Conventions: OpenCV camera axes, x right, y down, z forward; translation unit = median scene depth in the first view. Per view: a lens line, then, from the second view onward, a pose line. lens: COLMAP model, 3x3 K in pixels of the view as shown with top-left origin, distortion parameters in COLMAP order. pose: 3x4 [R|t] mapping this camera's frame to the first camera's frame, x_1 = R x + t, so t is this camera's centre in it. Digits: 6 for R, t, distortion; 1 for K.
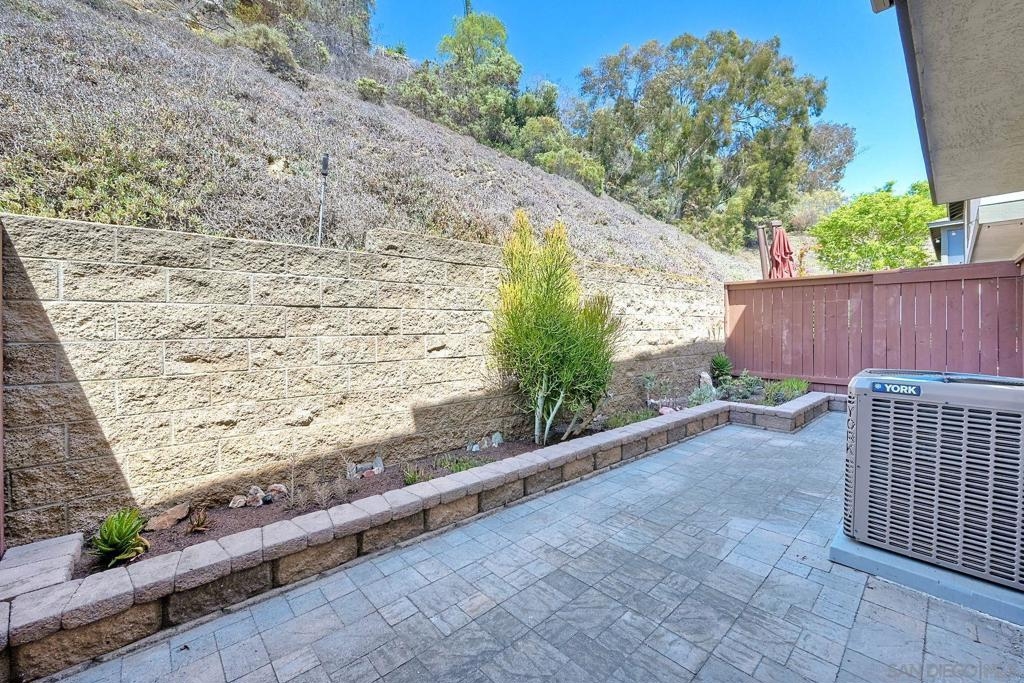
lens RADIAL K [[403.3, 0, 507.8], [0, 403.3, 331.3], [0, 0, 1]] dist [0.001859, 0.000124]
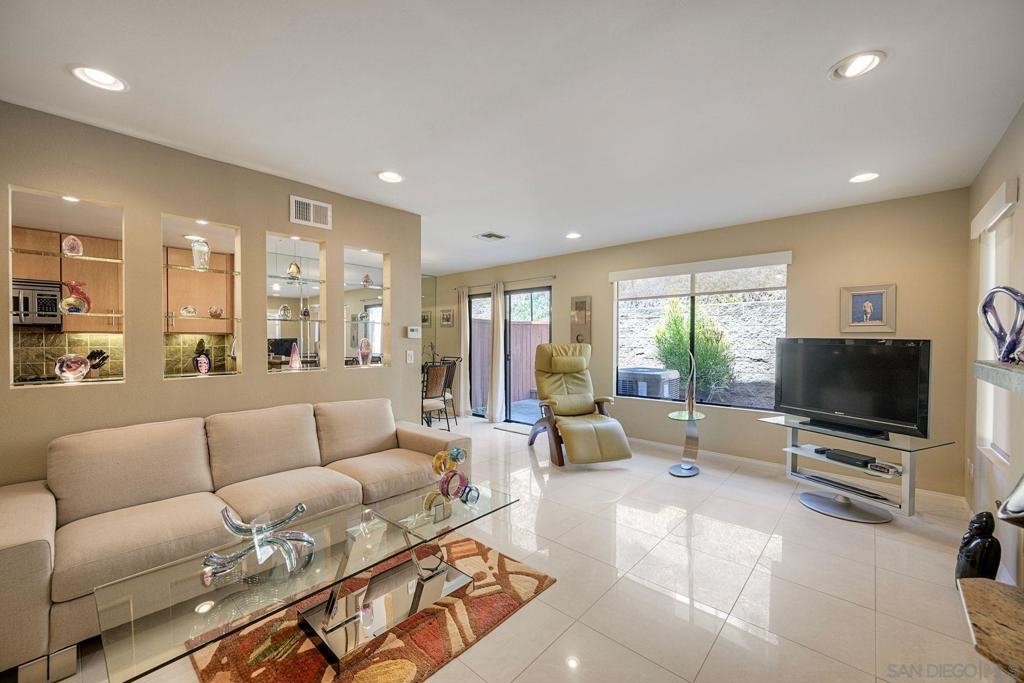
lens RADIAL K [[406.1, 0, 512.0], [0, 406.1, 341.5], [0, 0, 1]] dist [0.000069, 0.000007]
pose [[0.099093, 0.013180, -0.994991, 2.296855], [-0.010527, 0.999870, 0.012196, -0.056825], [0.995022, 0.009266, 0.099219, -0.027765]]
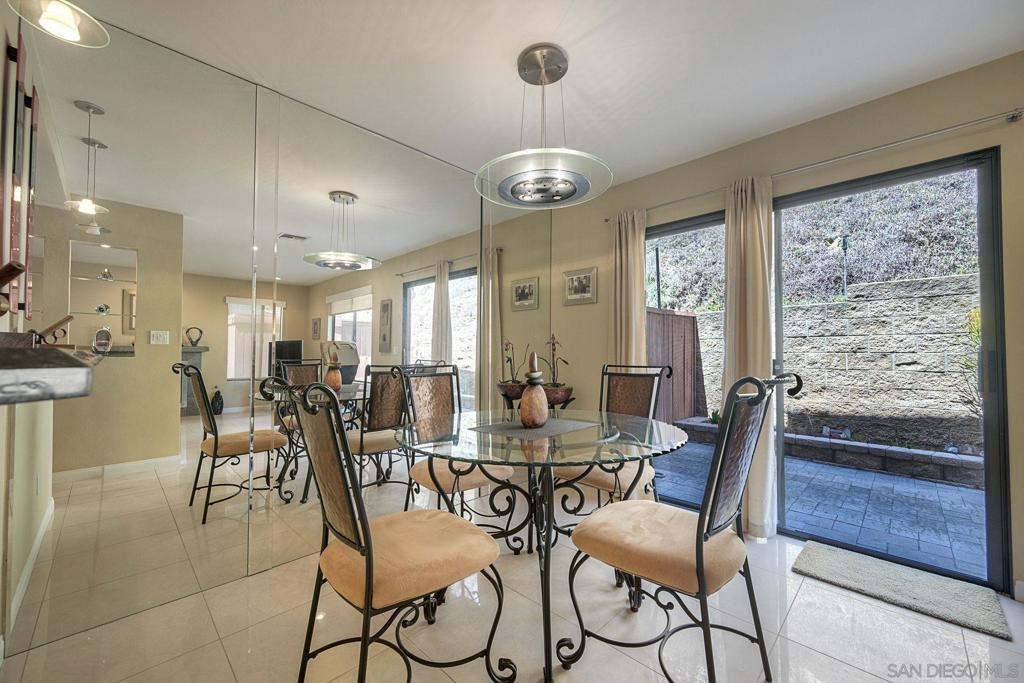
lens RADIAL K [[400.2, 0, 509.6], [0, 400.2, 343.2], [0, 0, 1]] dist [-0.000492, 0.000275]
pose [[0.049231, -0.017494, -0.998634, 1.120408], [-0.012484, 0.999758, -0.018129, 0.016218], [0.998709, 0.013360, 0.049001, -0.390402]]
